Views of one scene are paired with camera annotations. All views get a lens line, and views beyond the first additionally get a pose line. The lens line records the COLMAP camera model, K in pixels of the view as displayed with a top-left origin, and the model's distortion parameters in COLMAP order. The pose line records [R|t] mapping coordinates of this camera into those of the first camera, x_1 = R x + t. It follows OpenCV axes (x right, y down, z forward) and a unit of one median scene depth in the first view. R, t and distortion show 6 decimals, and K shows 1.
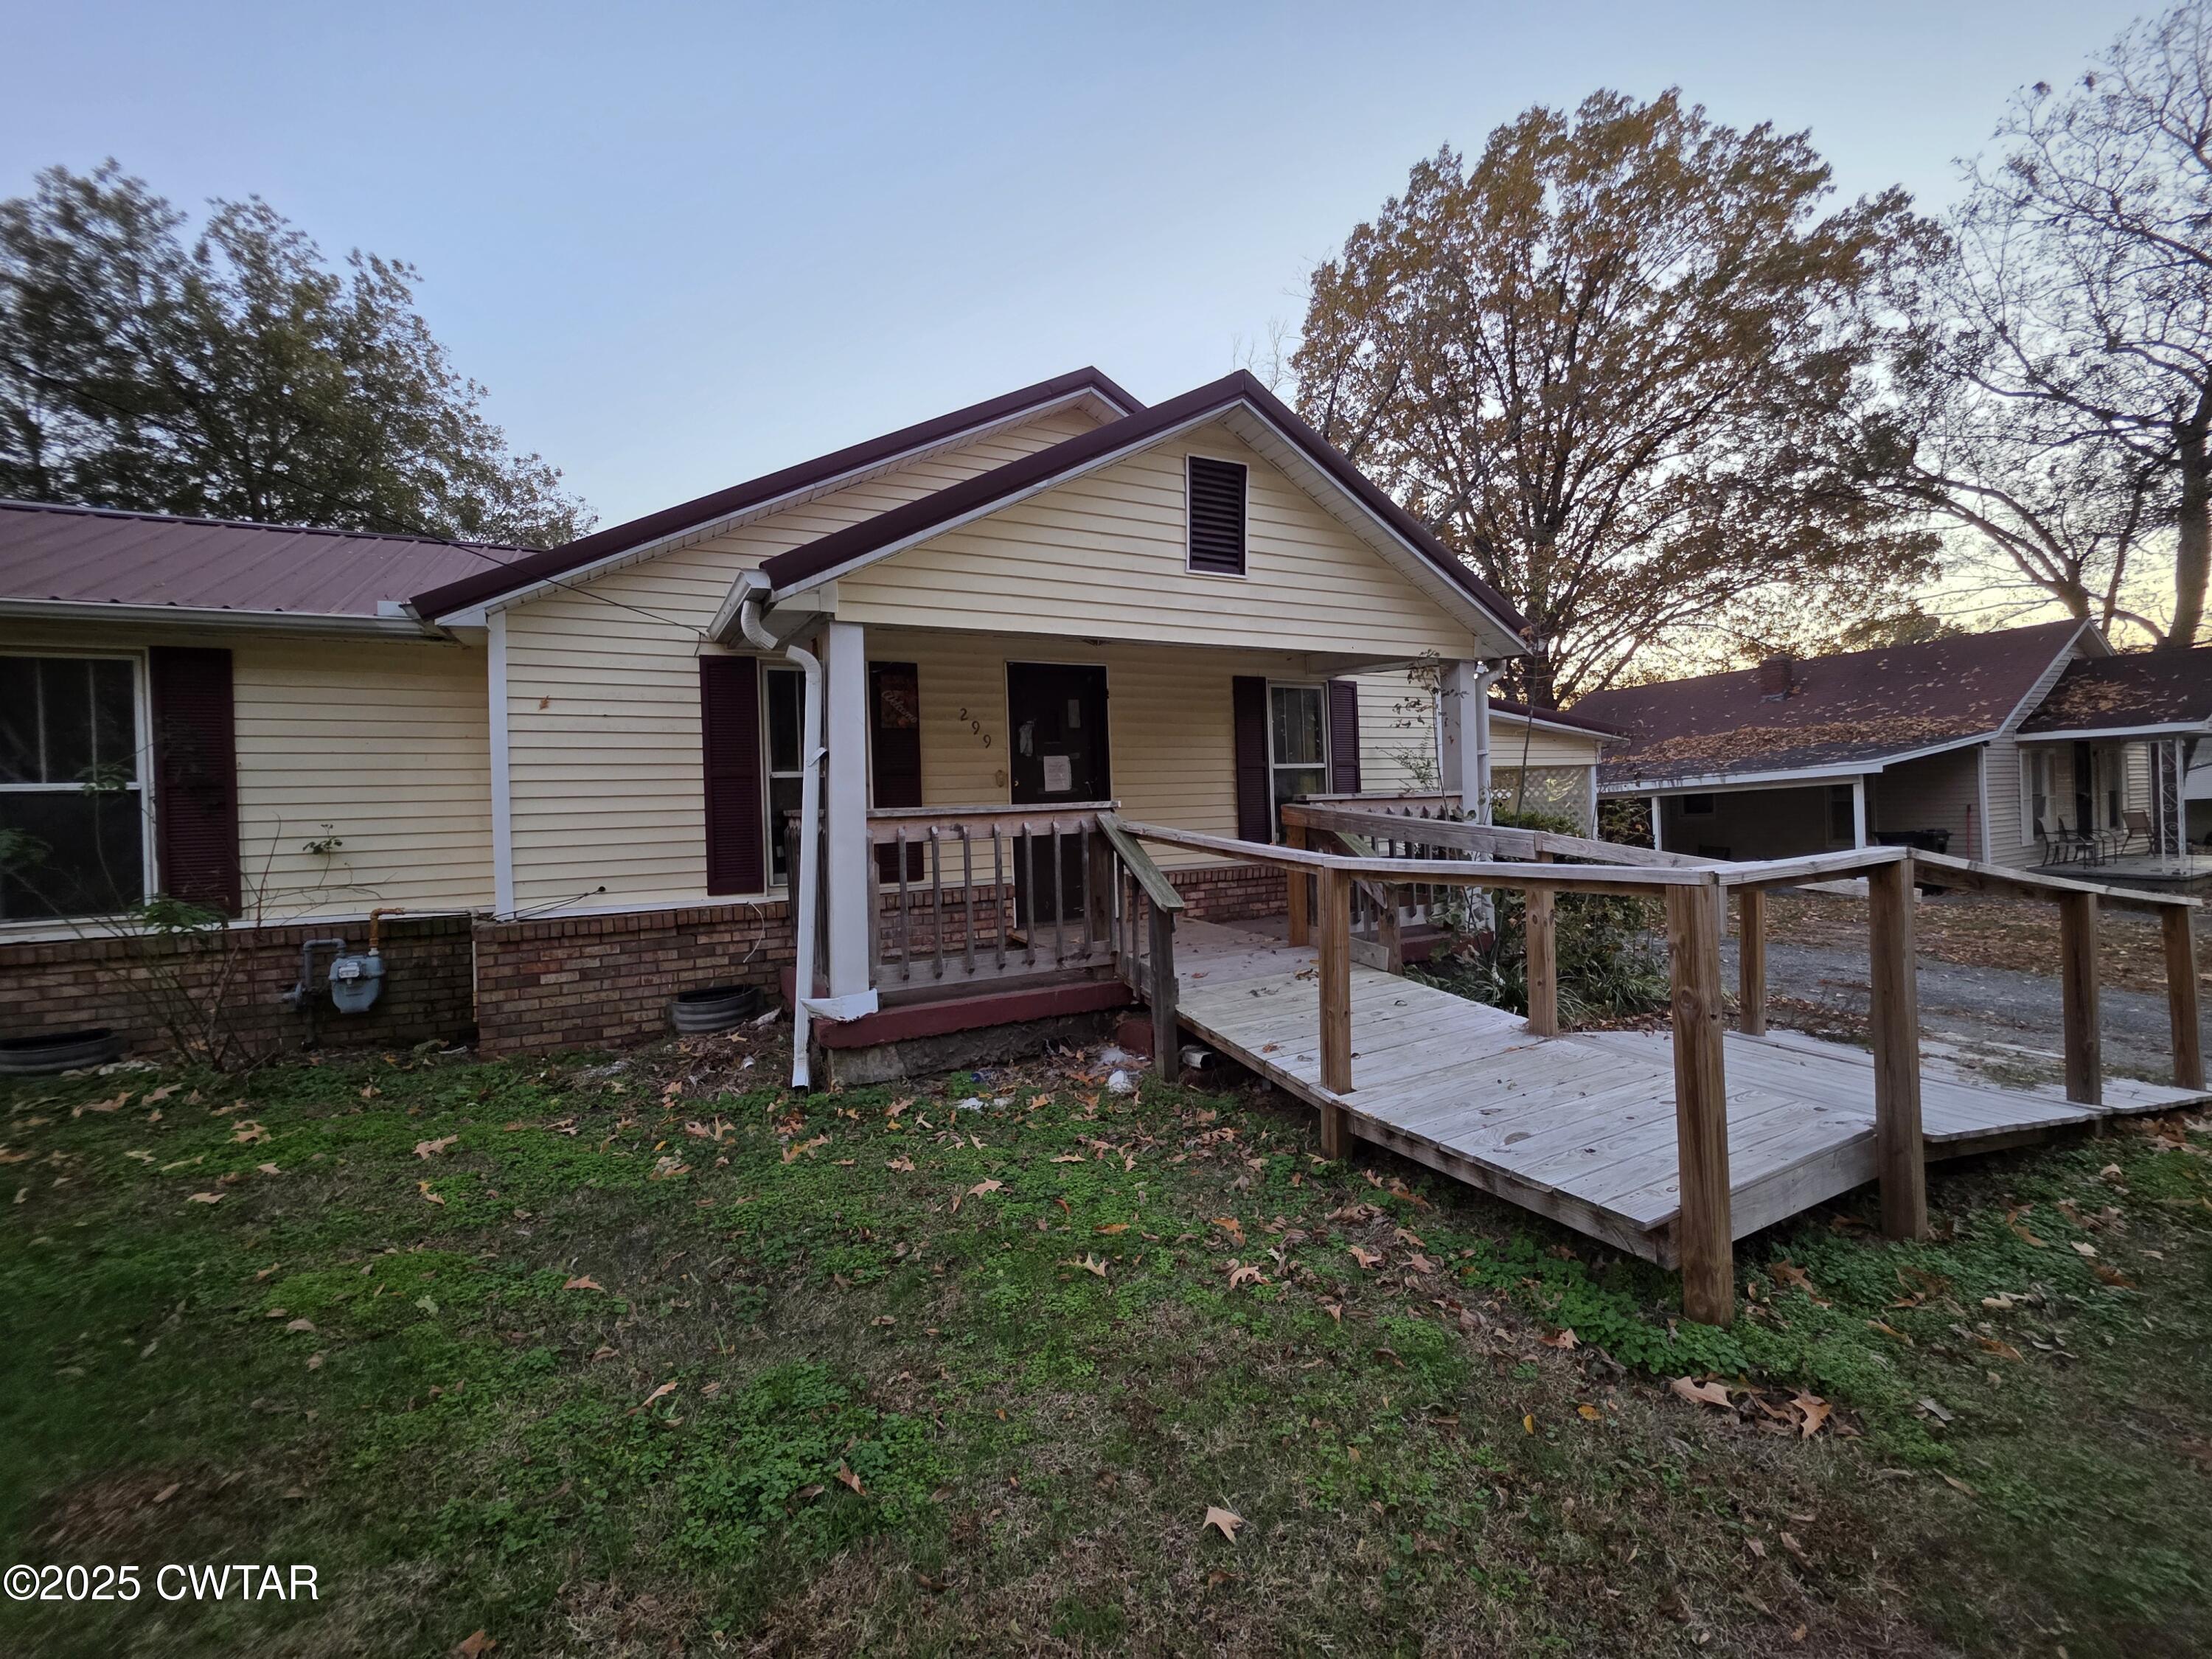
lens RADIAL K [[883.7, 0, 1101.1], [0, 883.7, 807.9], [0, 0, 1]] dist [0.012259, -0.001093]
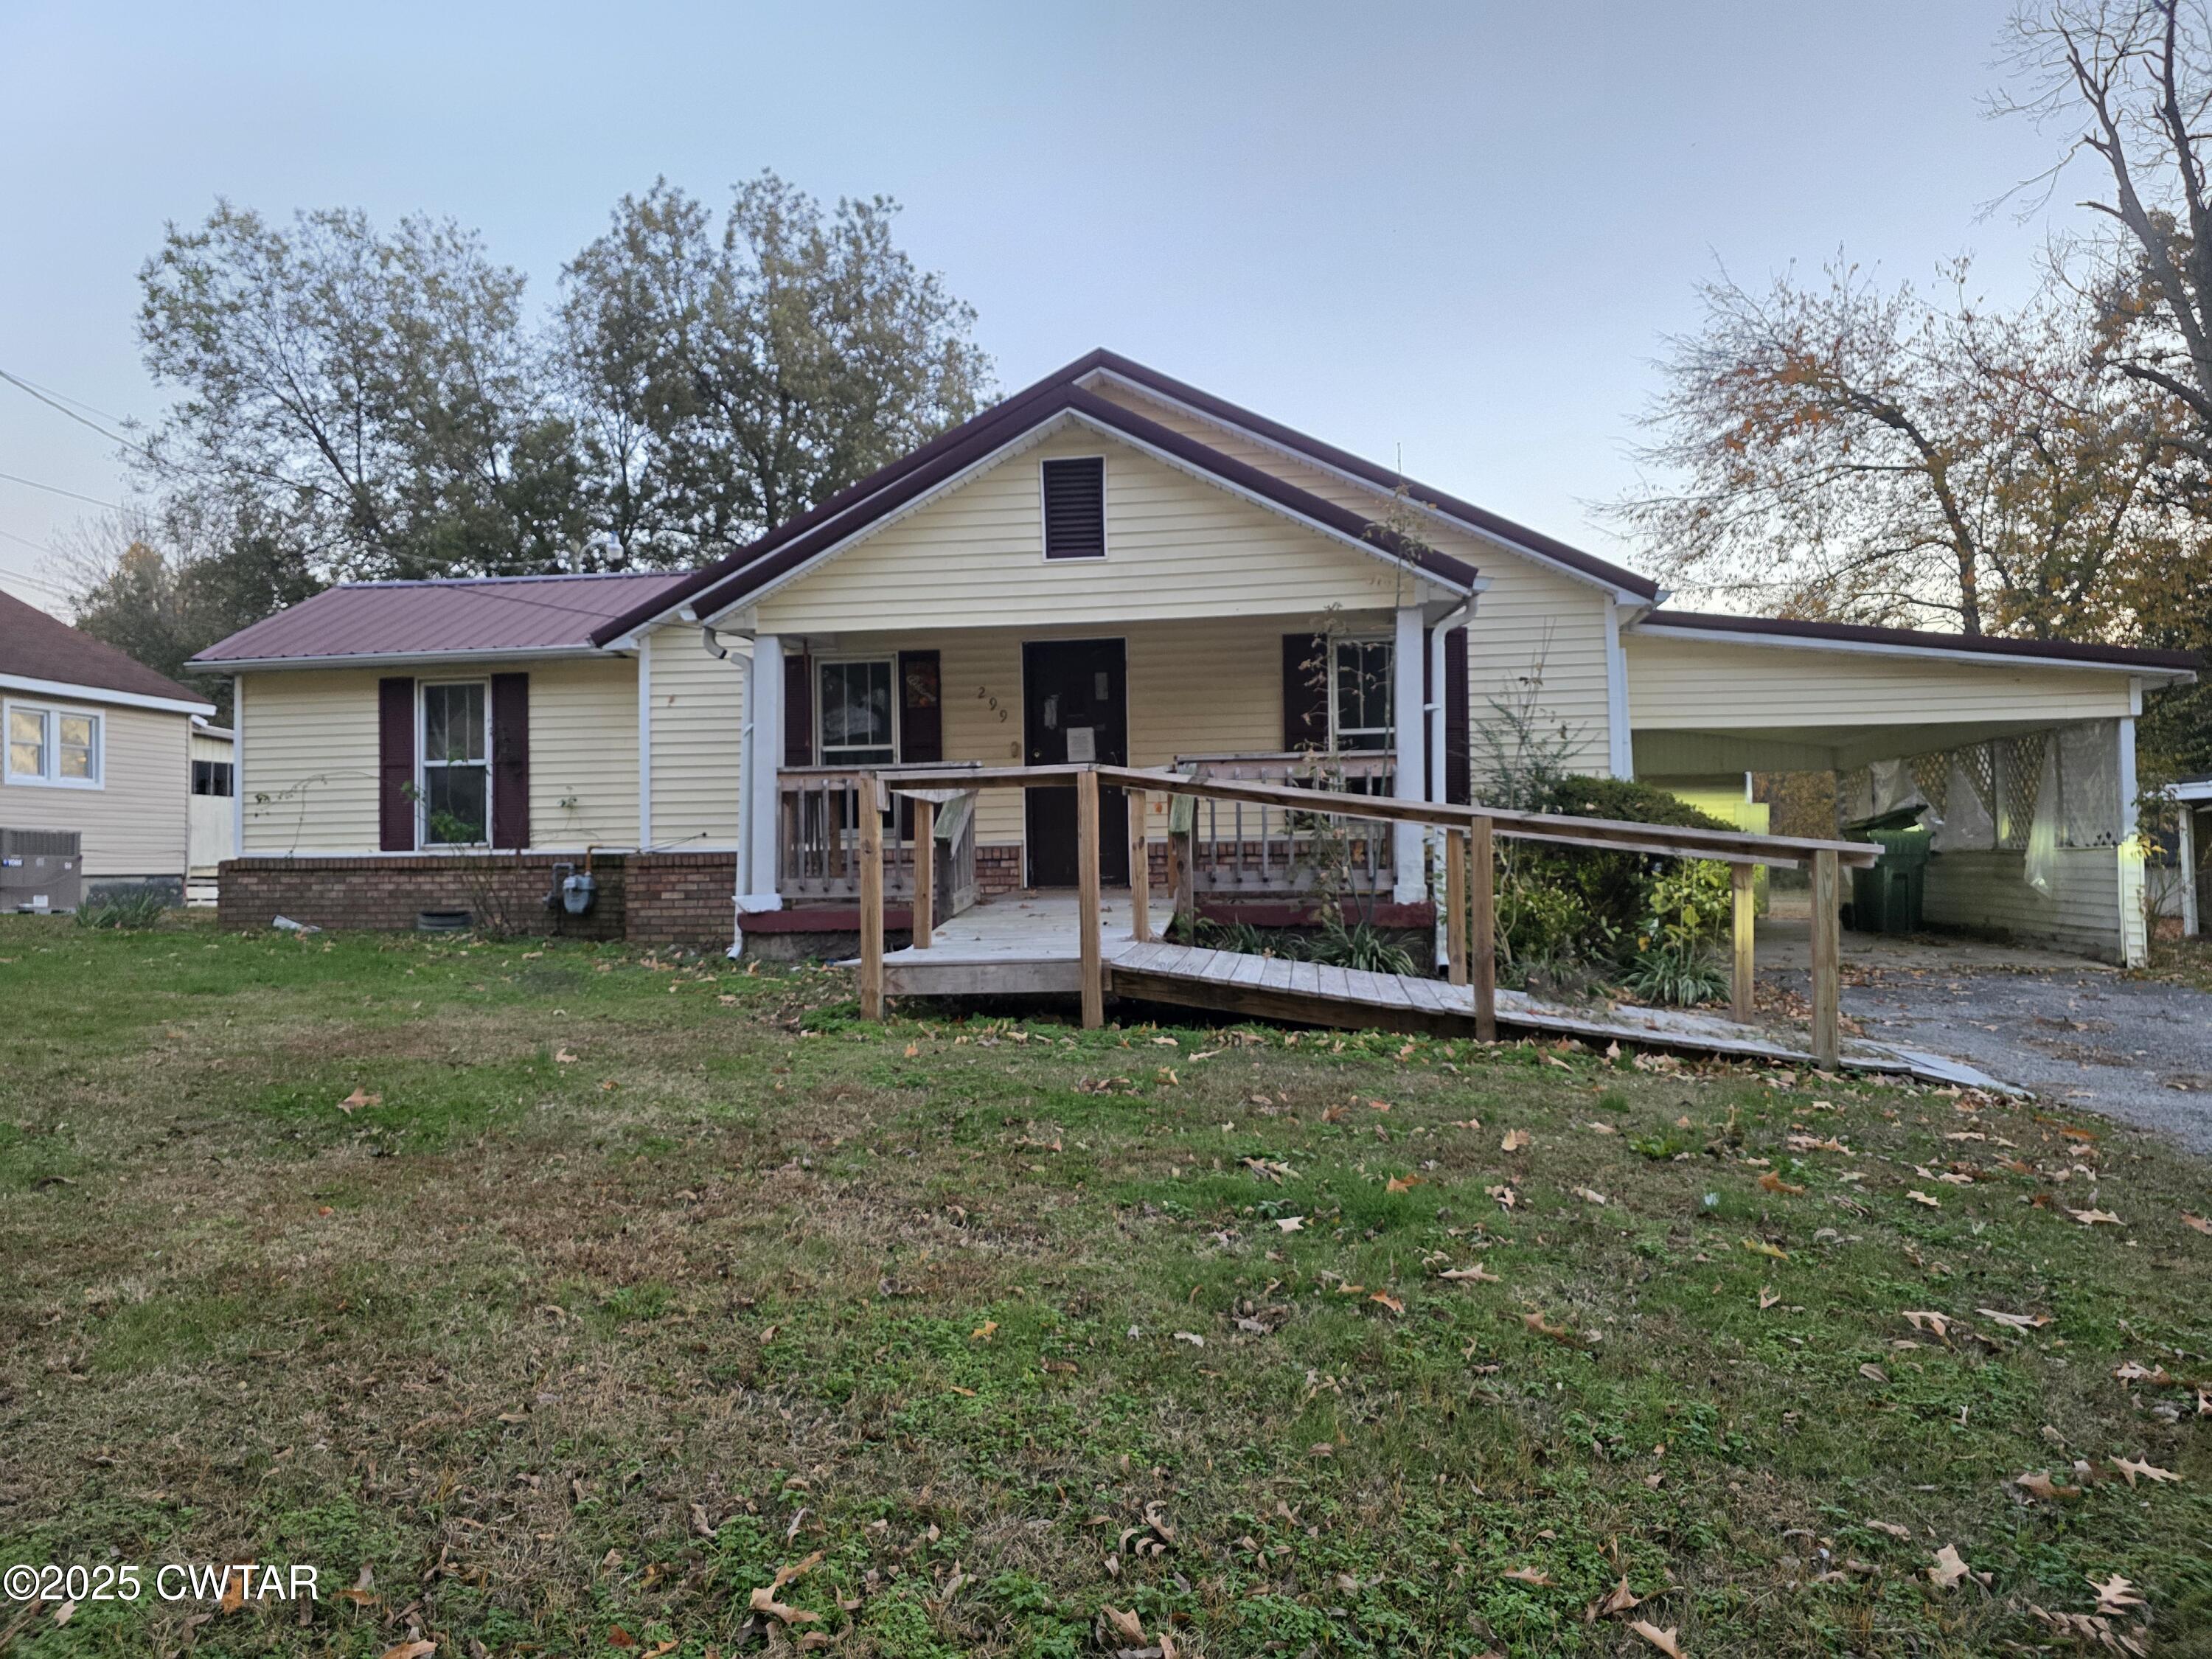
lens RADIAL K [[1497.6, 0, 1109.5], [0, 1497.6, 837.6], [0, 0, 1]] dist [0.038295, -0.007983]
pose [[0.829447, 0.009145, -0.558510, 1.259662], [-0.011885, 0.999929, -0.001278, 0.093378], [0.558459, 0.007698, 0.829497, -0.565668]]
